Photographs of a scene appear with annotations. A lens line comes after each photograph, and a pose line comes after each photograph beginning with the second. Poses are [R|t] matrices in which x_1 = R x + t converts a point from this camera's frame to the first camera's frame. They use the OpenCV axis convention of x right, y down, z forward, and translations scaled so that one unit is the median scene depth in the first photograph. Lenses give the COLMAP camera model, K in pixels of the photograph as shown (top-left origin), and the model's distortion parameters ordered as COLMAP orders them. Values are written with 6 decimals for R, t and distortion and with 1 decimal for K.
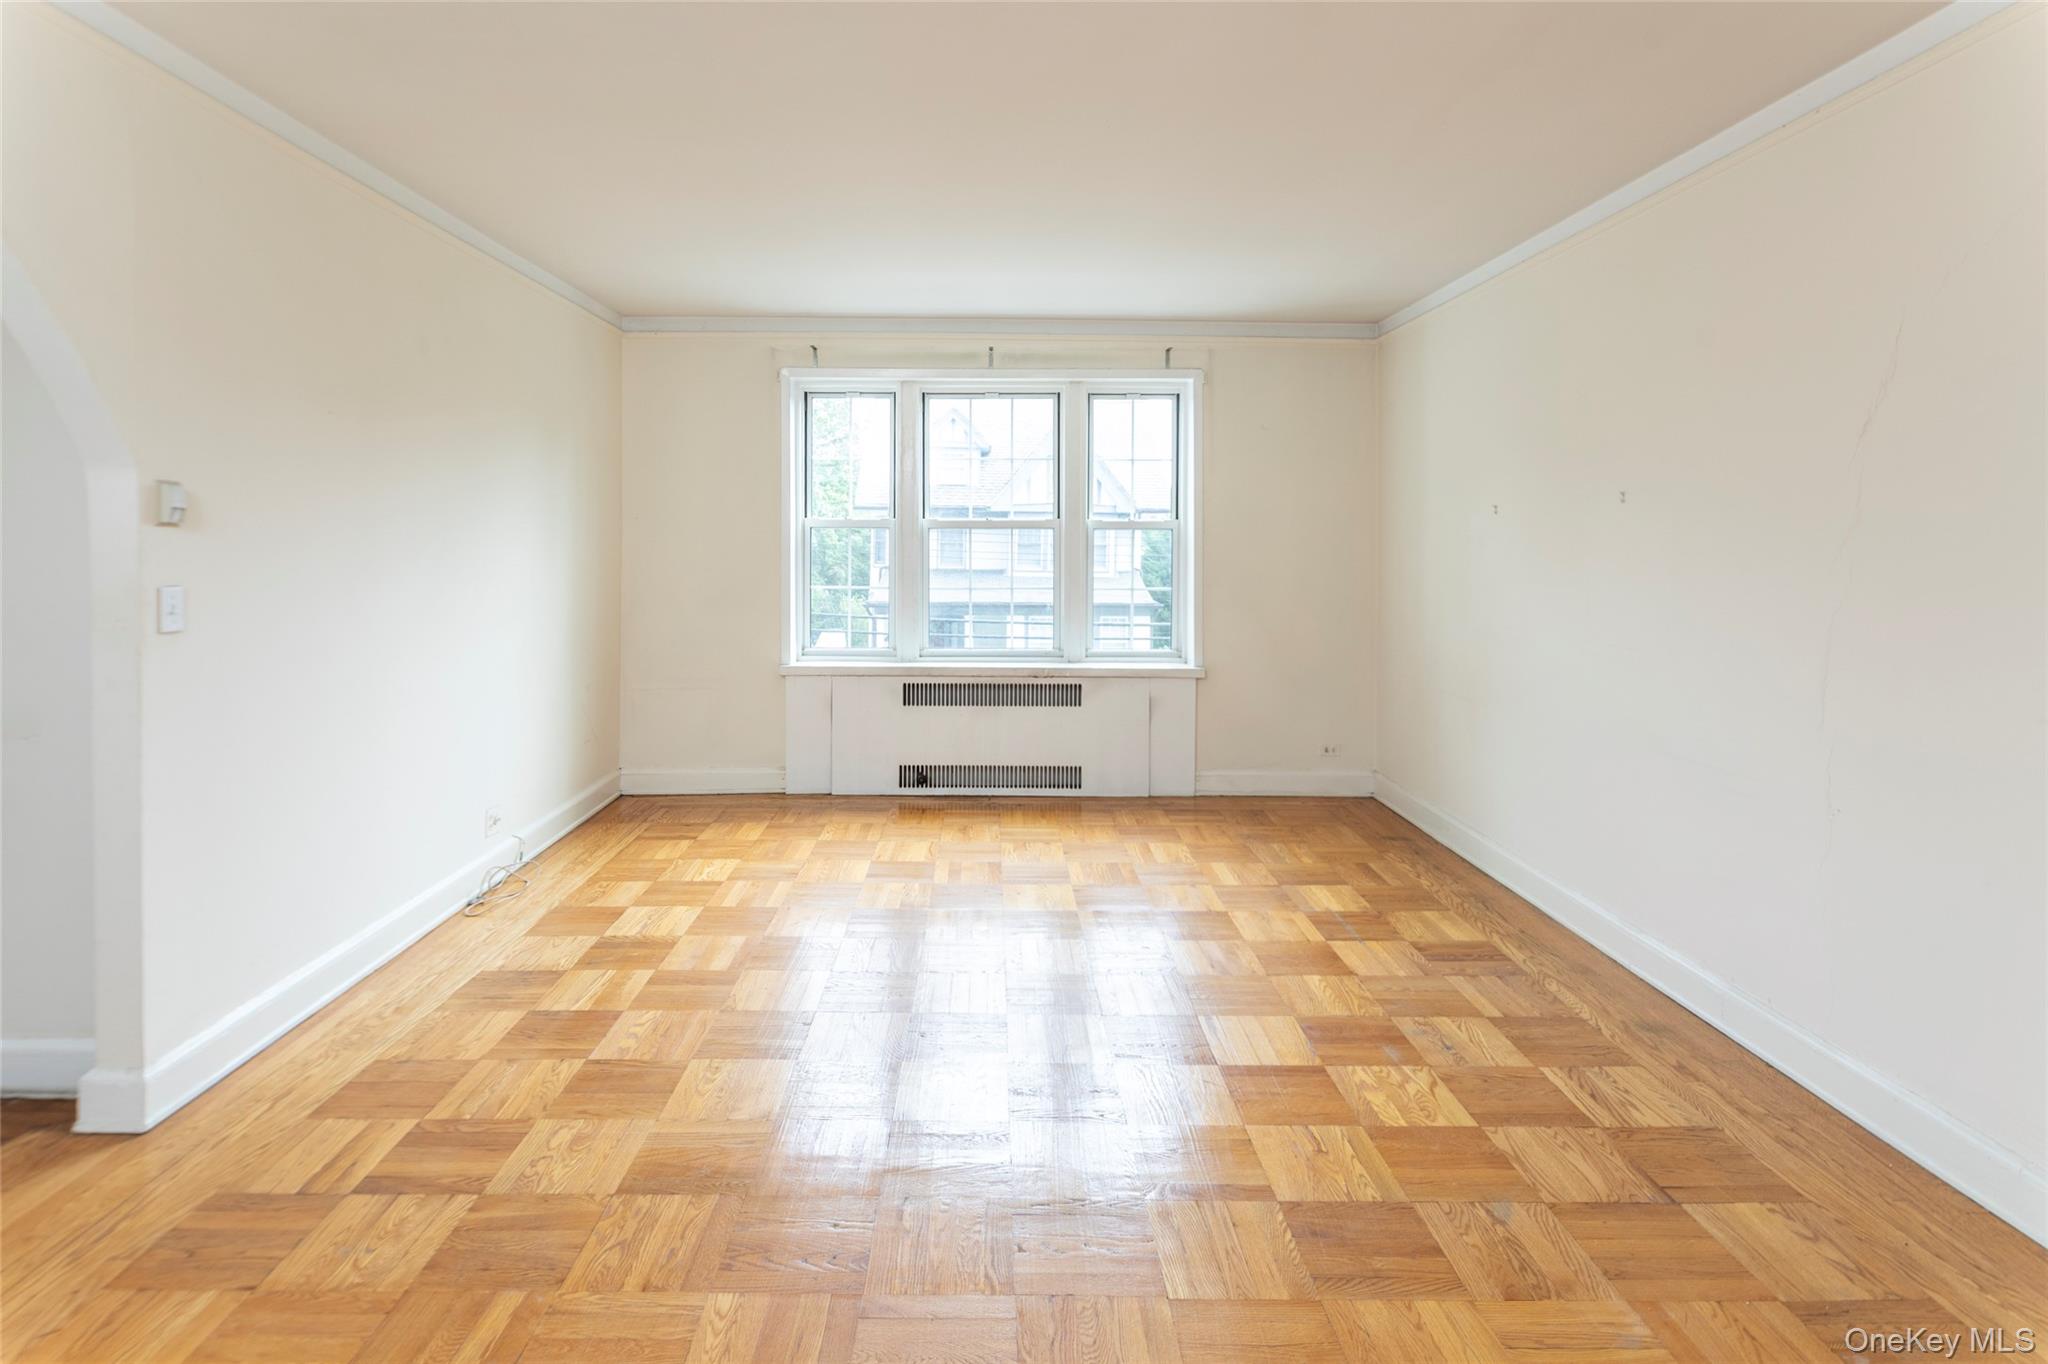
lens RADIAL K [[1028.4, 0, 1018.3], [0, 1028.4, 541.5], [0, 0, 1]] dist [-0.000875, -0.001600]
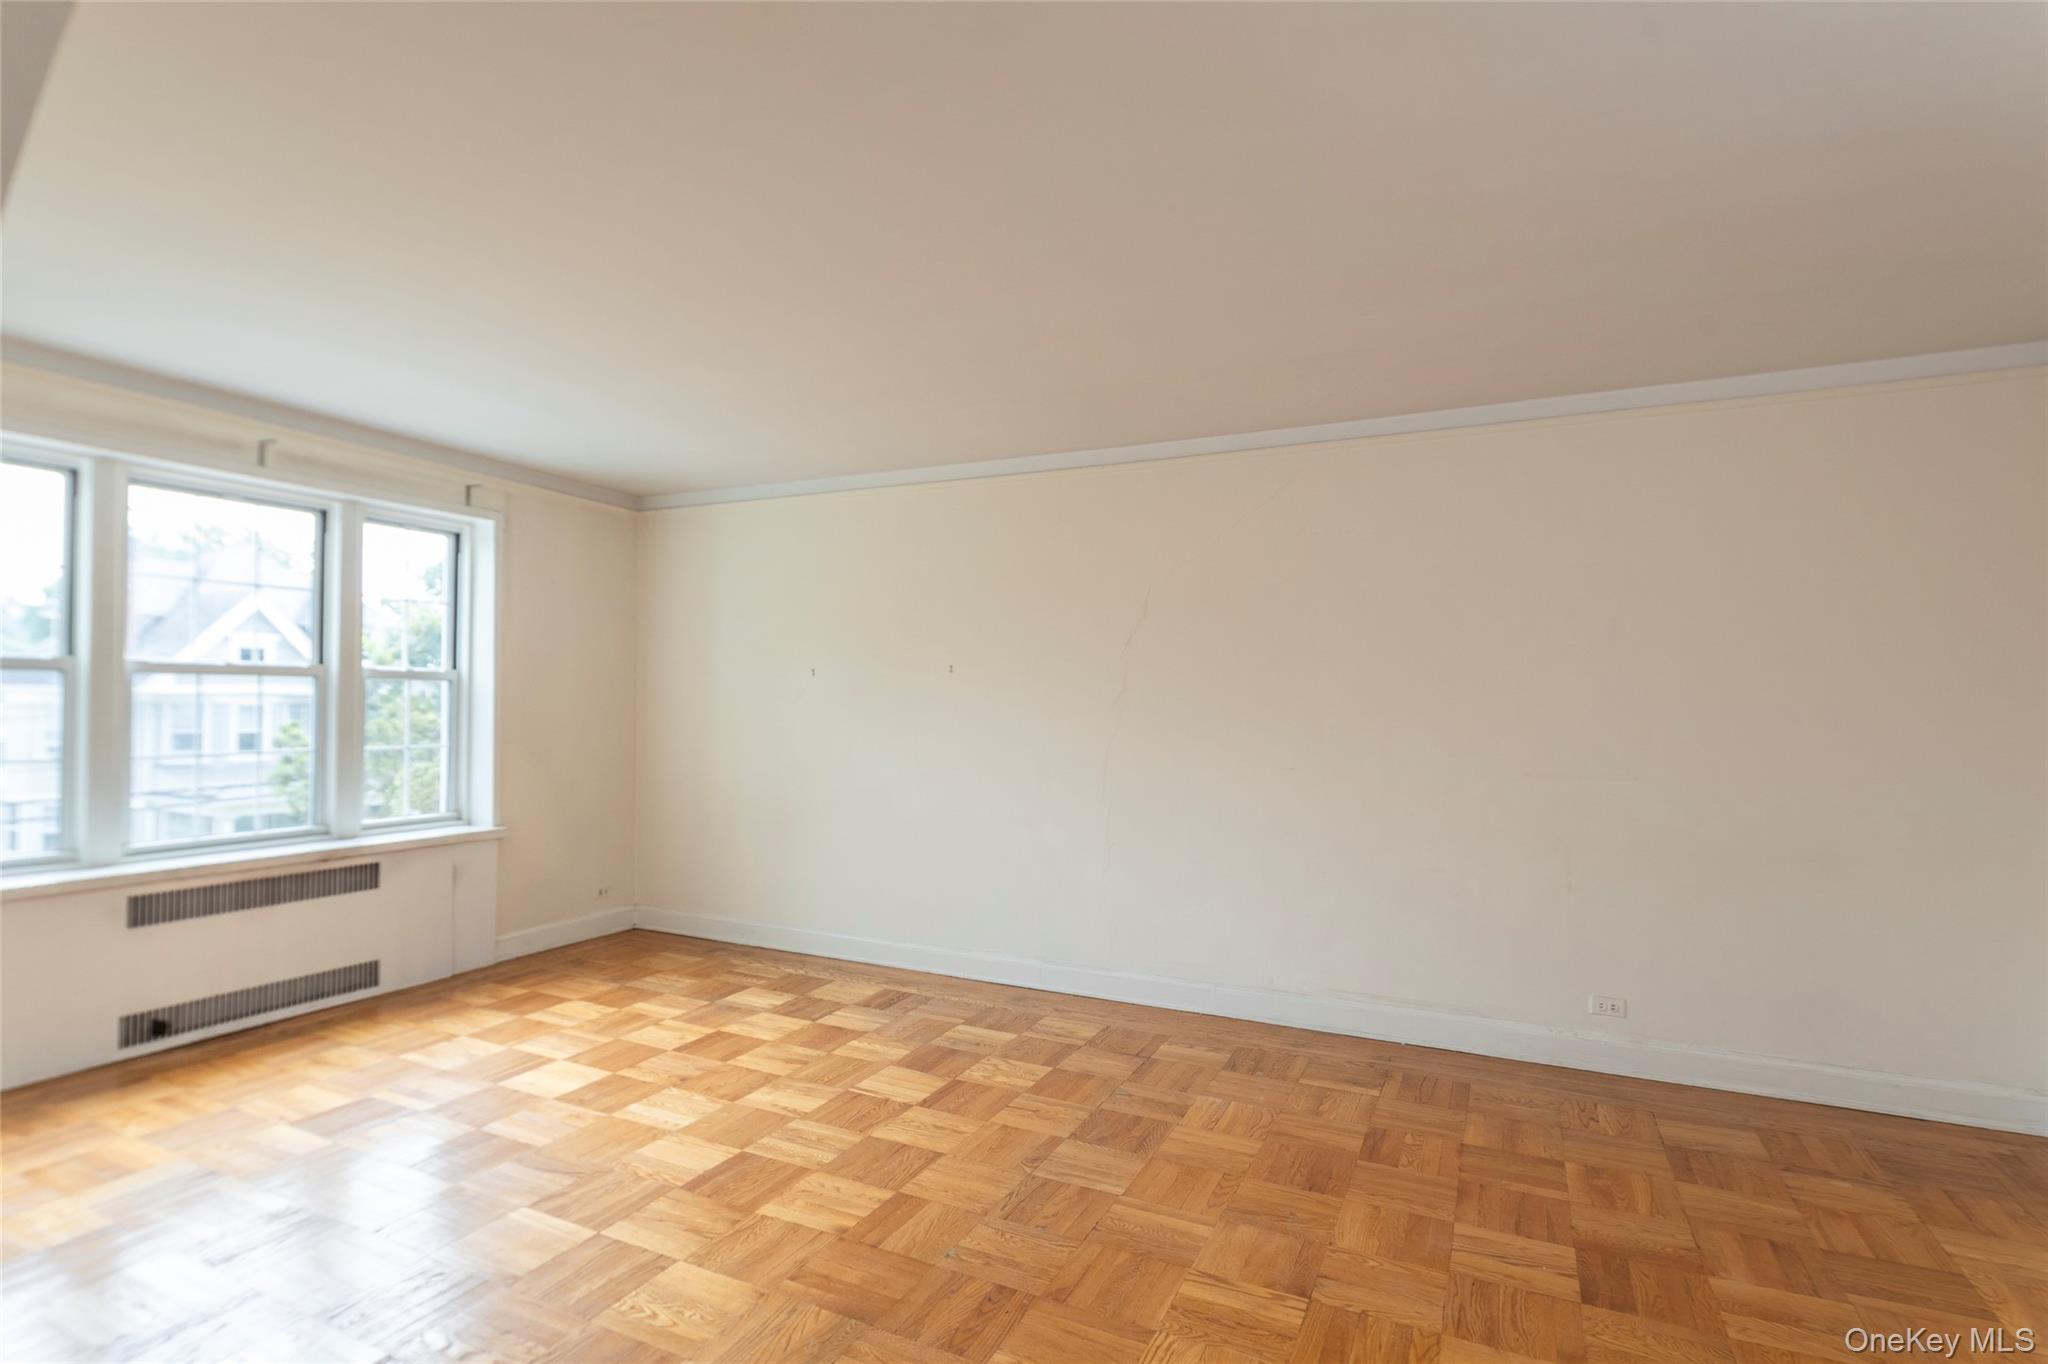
lens RADIAL K [[986.2, 0, 1024.0], [0, 986.2, 682.0], [0, 0, 1]] dist [0.002971, -0.000126]
pose [[0.446550, 0.017938, 0.894579, -0.436380], [-0.010378, 0.999836, -0.014868, -0.002558], [-0.894699, -0.002644, 0.446663, 0.165711]]
